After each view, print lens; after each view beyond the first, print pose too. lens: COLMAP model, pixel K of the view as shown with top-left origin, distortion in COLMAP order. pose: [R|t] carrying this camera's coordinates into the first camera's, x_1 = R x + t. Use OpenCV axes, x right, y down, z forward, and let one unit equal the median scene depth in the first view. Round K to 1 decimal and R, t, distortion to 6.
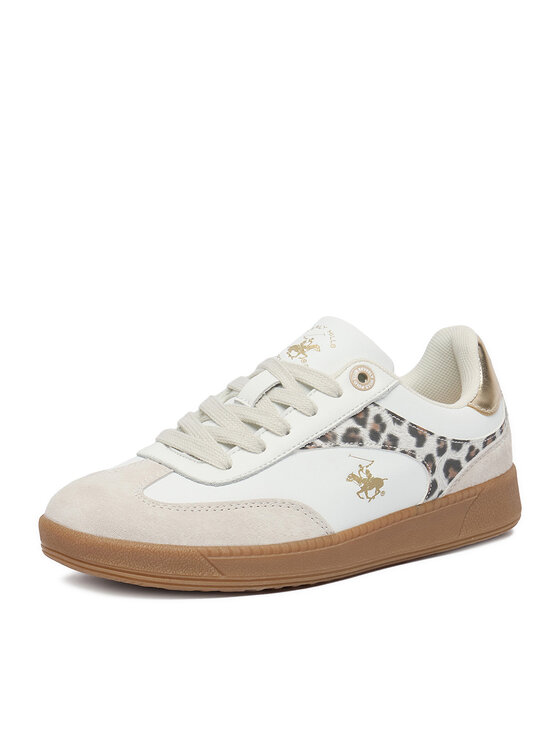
lens RADIAL K [[2089.9, 0, 280.0], [0, 2089.9, 373.0], [0, 0, 1]] dist [1.538309, 0.085157]
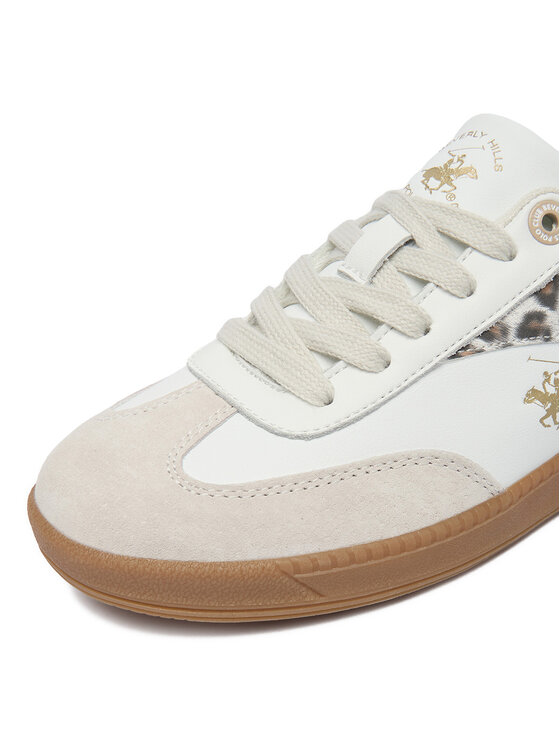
lens RADIAL K [[889.9, 0, 280.0], [0, 889.9, 373.0], [0, 0, 1]] dist [-0.001759, -0.007399]
pose [[0.992038, -0.012552, -0.125313, -0.006147], [0.051274, 0.949077, 0.310843, -0.040582], [0.115030, -0.314793, 0.942164, 0.741602]]
